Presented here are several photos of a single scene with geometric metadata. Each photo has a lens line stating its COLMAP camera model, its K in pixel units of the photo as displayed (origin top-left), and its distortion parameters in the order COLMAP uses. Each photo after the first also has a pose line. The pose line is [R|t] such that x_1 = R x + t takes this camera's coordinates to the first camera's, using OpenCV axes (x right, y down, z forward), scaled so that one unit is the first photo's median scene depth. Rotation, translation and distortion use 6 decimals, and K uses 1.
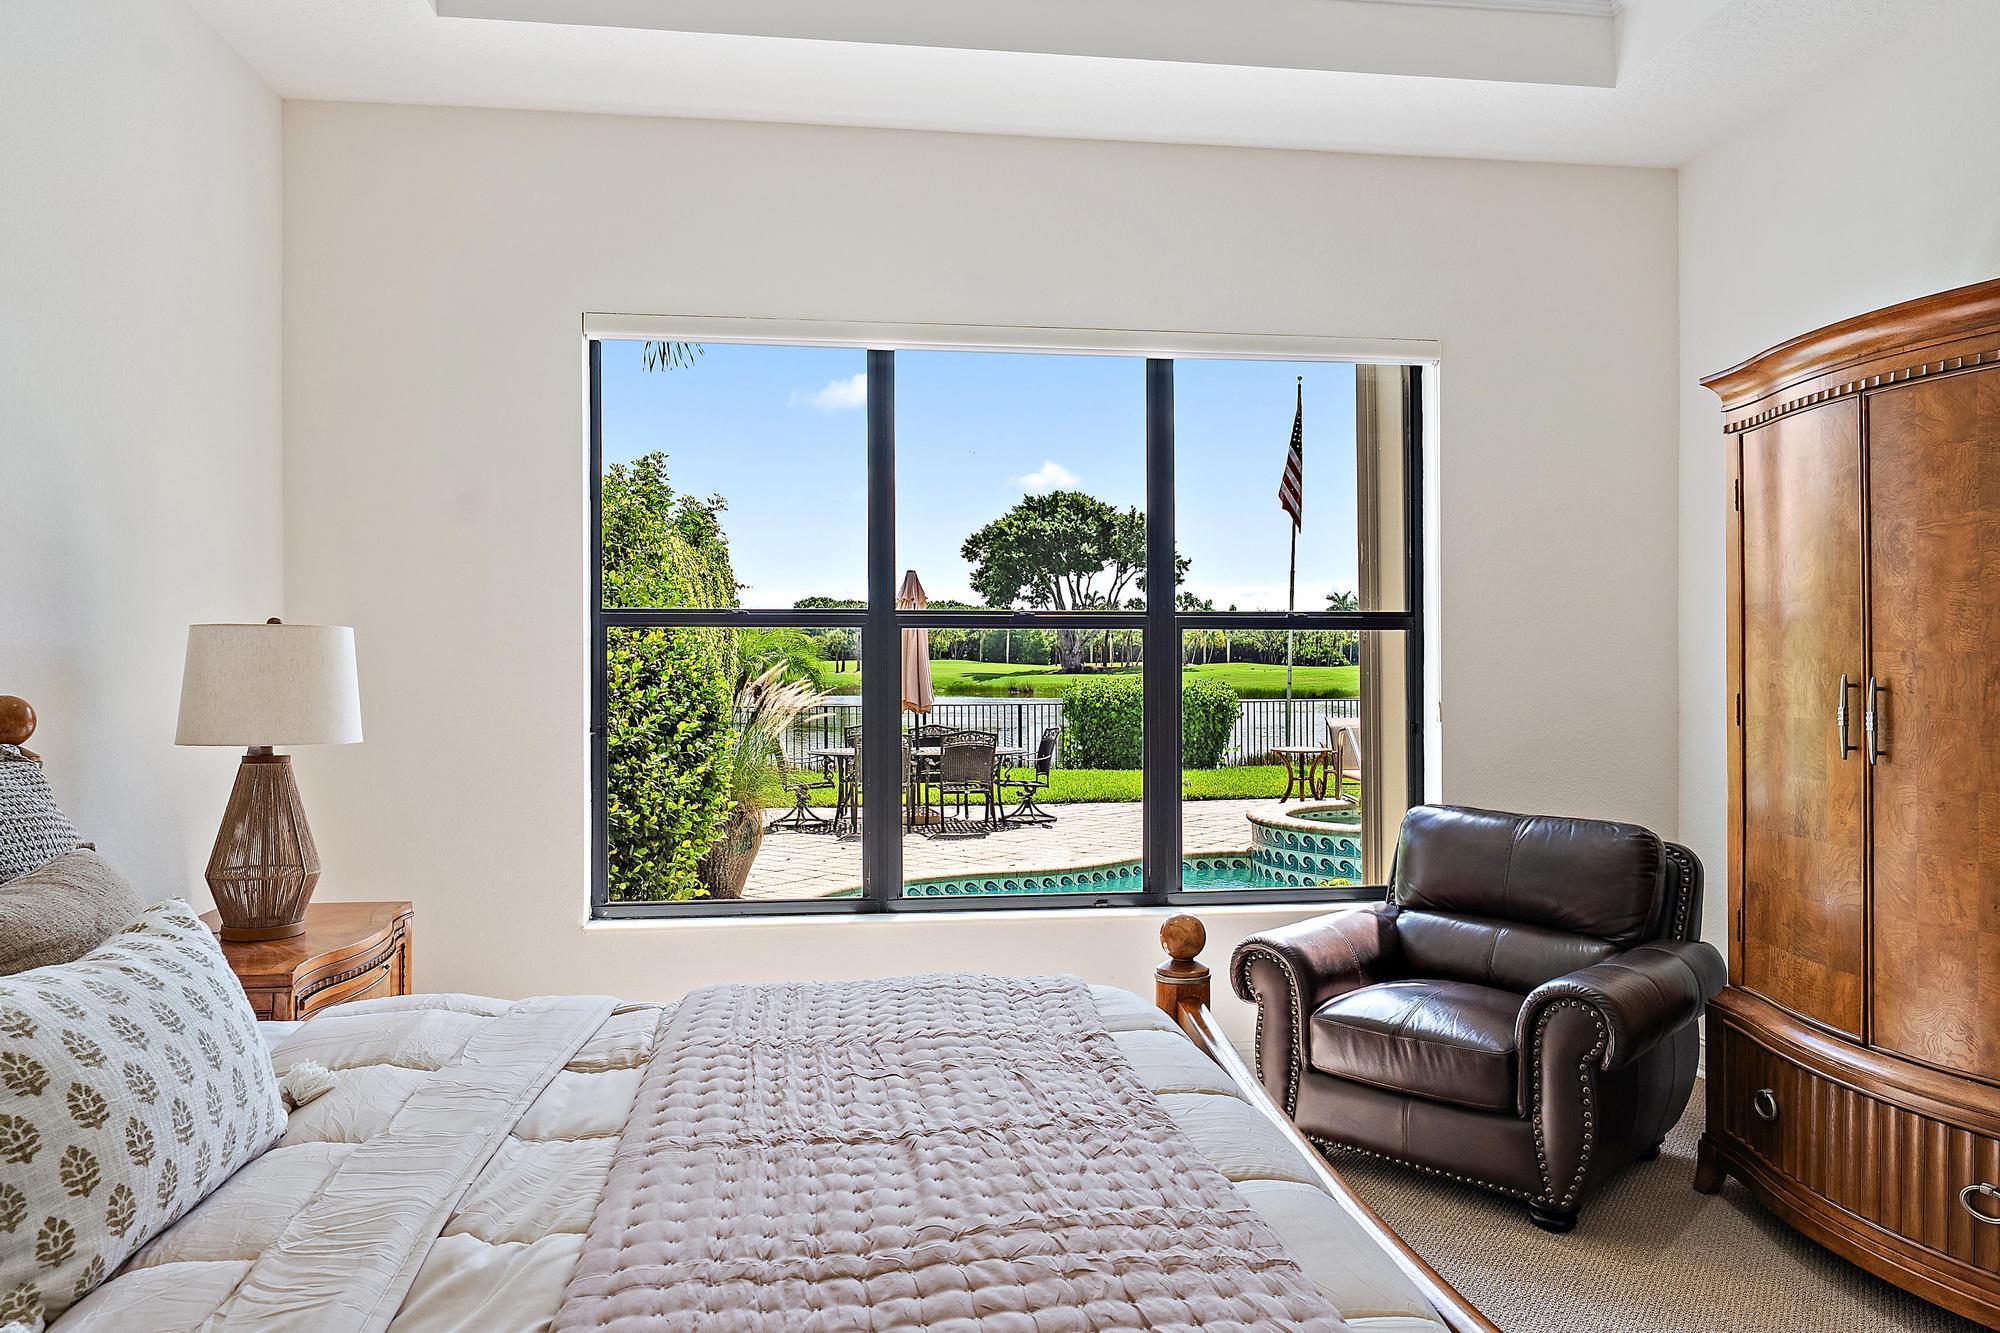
lens RADIAL K [[1363.5, 0, 1000.0], [0, 1363.5, 666.5], [0, 0, 1]] dist [0.004700, -0.000622]
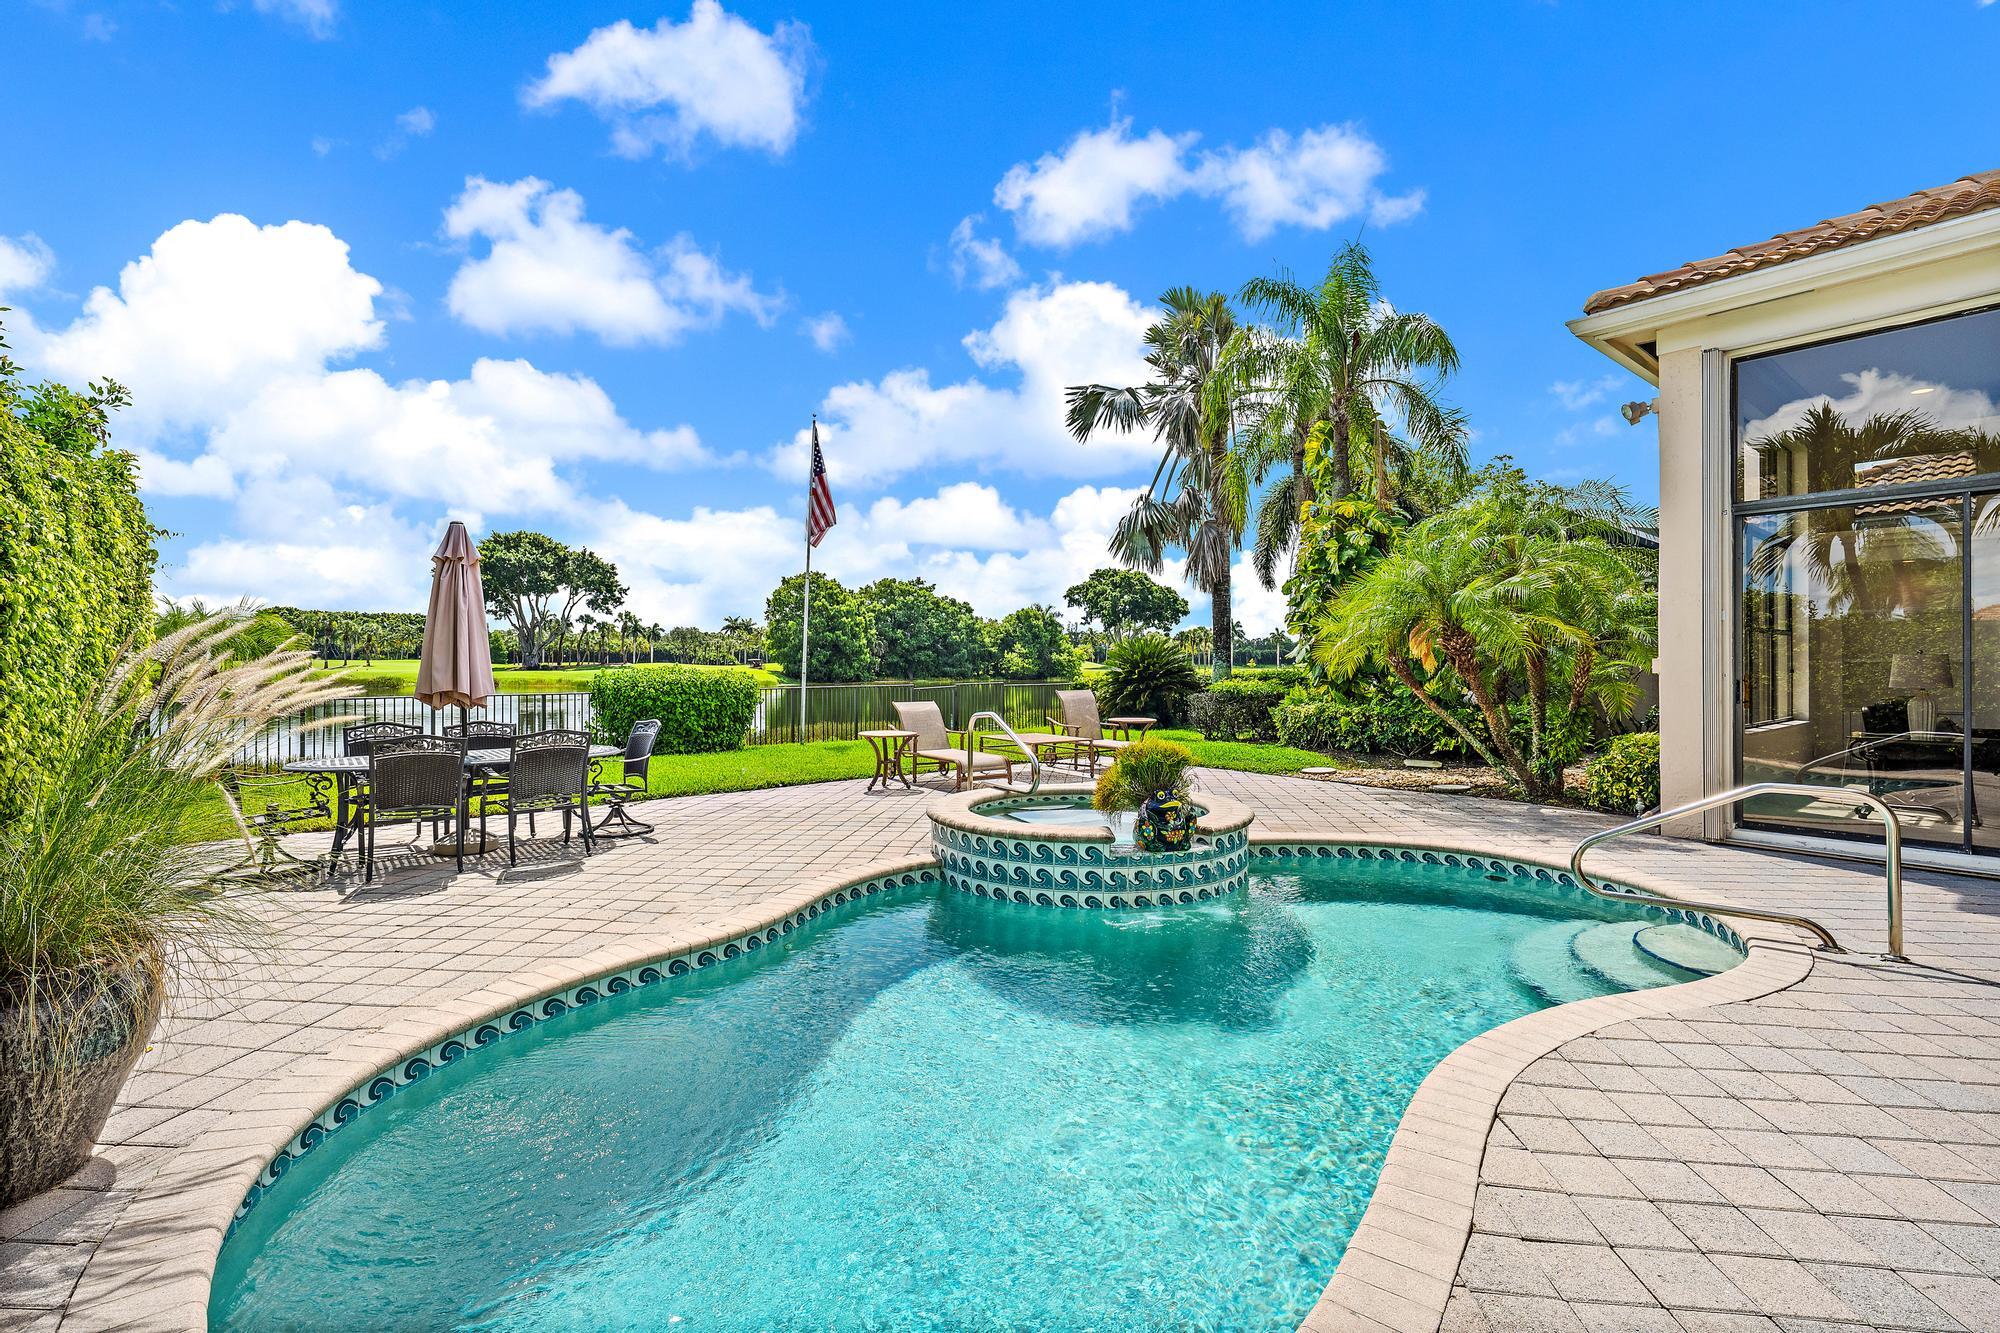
lens RADIAL K [[881.9, 0, 1007.1], [0, 881.9, 660.8], [0, 0, 1]] dist [0.000337, 0.000033]
pose [[0.849467, 0.005828, 0.527610, -0.006359], [-0.002434, 0.999972, -0.007127, 0.001033], [-0.527637, 0.004770, 0.849457, 0.041018]]
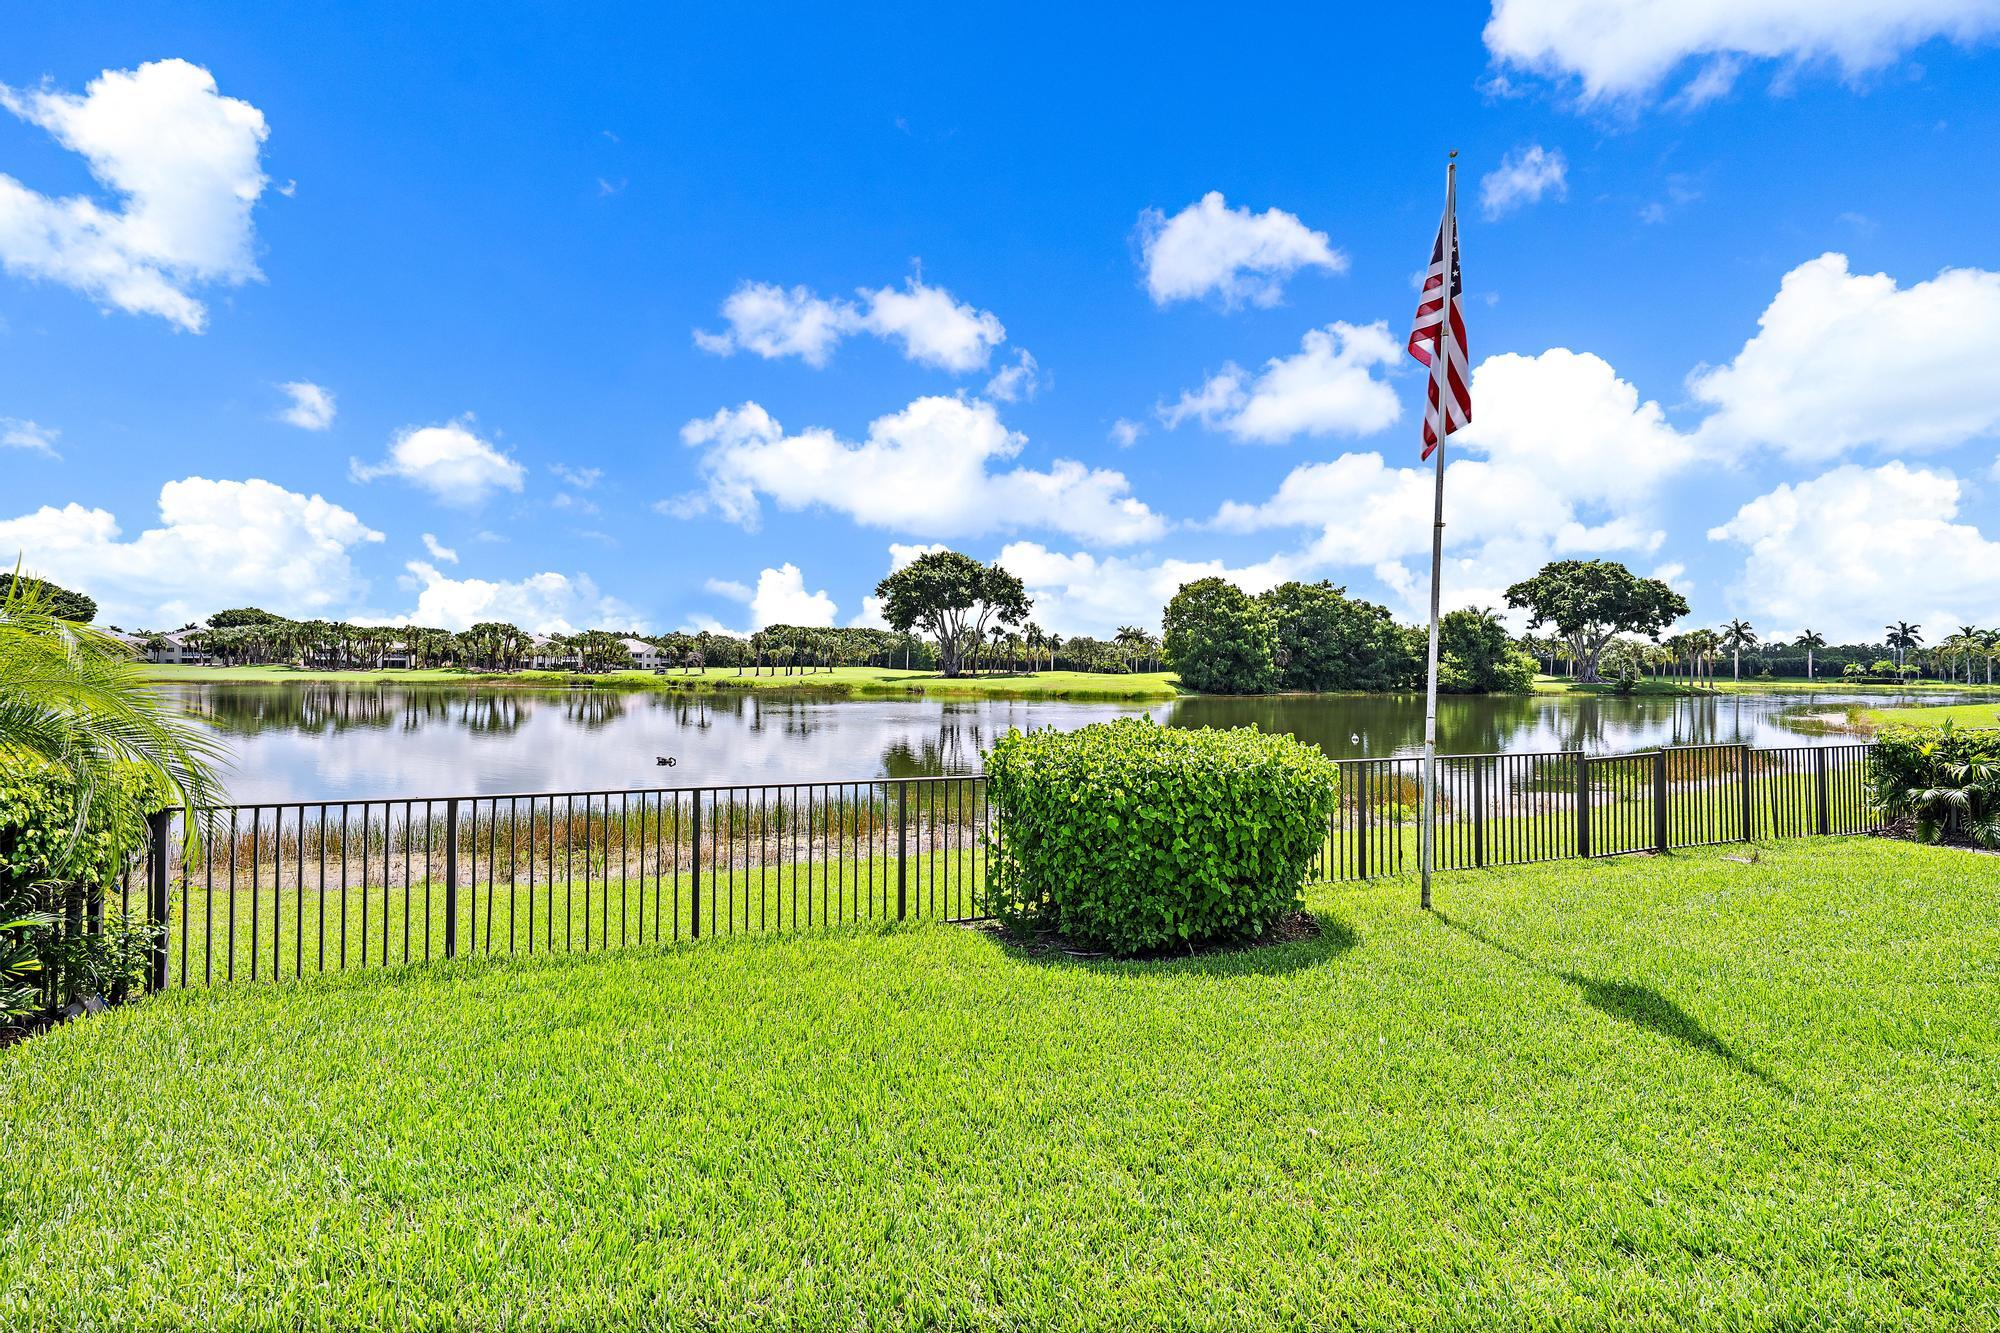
lens RADIAL K [[849.0, 0, 1005.3], [0, 849.0, 657.1], [0, 0, 1]] dist [-0.000398, 0.000619]
pose [[0.992812, 0.011791, 0.119104, 0.002330], [-0.009817, 0.999805, -0.017147, -0.002017], [-0.119283, 0.015855, 0.992734, 0.110416]]
